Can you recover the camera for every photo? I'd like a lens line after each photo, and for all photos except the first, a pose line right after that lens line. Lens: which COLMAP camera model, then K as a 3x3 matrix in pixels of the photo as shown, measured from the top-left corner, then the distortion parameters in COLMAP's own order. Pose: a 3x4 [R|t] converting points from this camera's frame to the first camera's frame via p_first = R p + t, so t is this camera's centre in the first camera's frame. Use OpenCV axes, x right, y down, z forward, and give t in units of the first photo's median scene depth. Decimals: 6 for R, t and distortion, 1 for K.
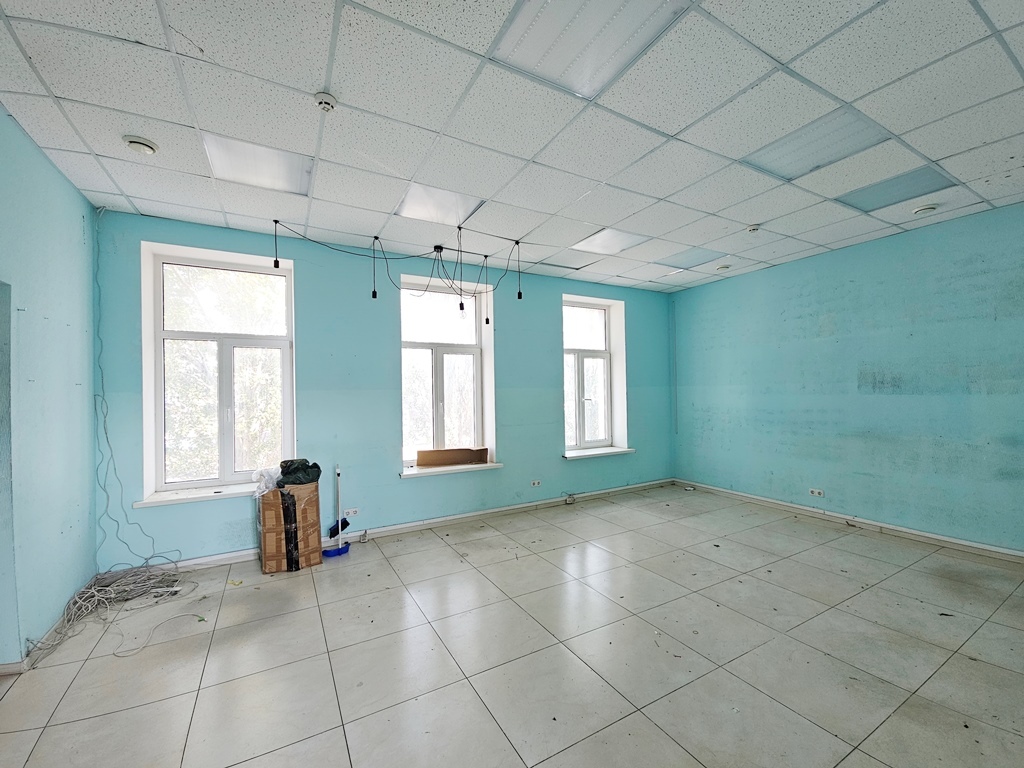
lens RADIAL K [[416.8, 0, 507.1], [0, 416.8, 387.8], [0, 0, 1]] dist [0.002699, -0.000133]
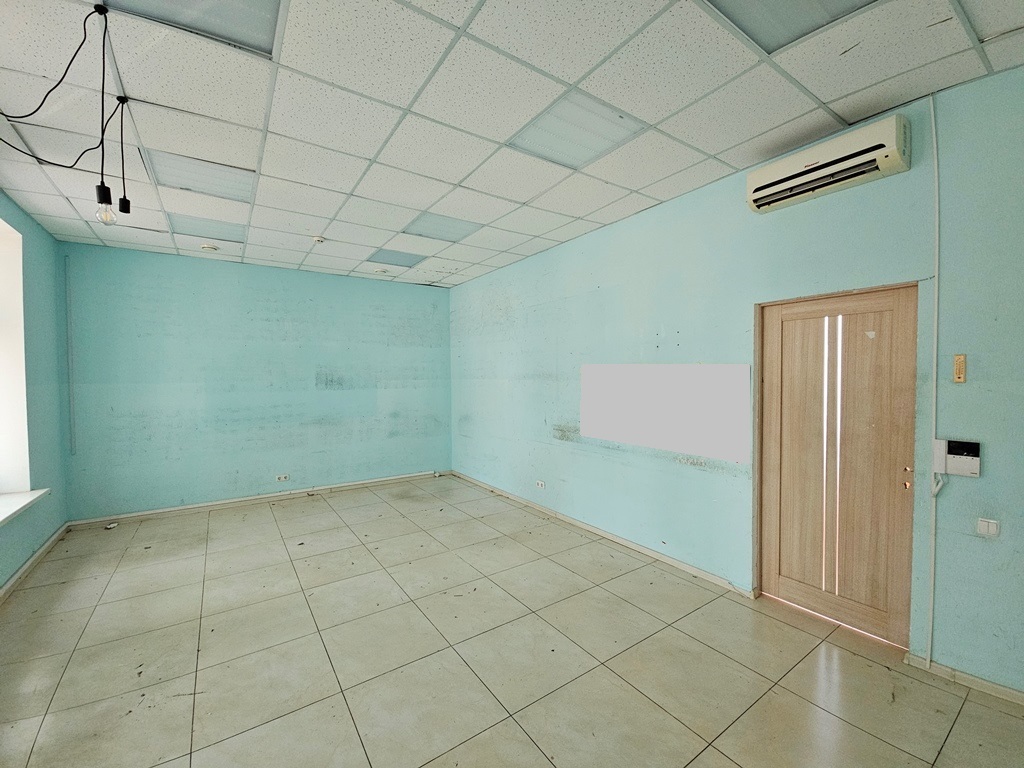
lens RADIAL K [[416.8, 0, 507.1], [0, 416.8, 387.8], [0, 0, 1]] dist [0.002699, -0.000133]
pose [[-0.088535, -0.009639, 0.996026, -0.412122], [0.002194, 0.999949, 0.009872, -0.003174], [-0.996071, 0.003059, -0.088509, 0.460472]]
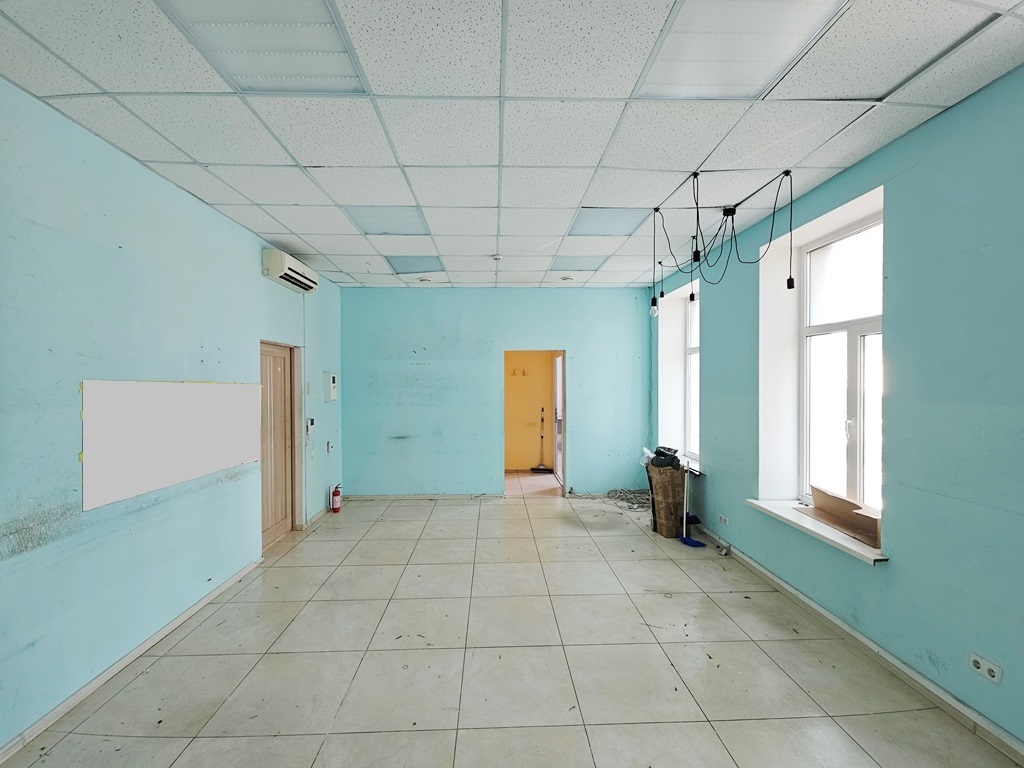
lens RADIAL K [[416.8, 0, 507.1], [0, 416.8, 387.8], [0, 0, 1]] dist [0.002699, -0.000133]
pose [[-0.456580, 0.026951, -0.889274, 0.582000], [0.017903, 0.999617, 0.021103, -0.029760], [0.889502, -0.006286, -0.456887, 0.817019]]
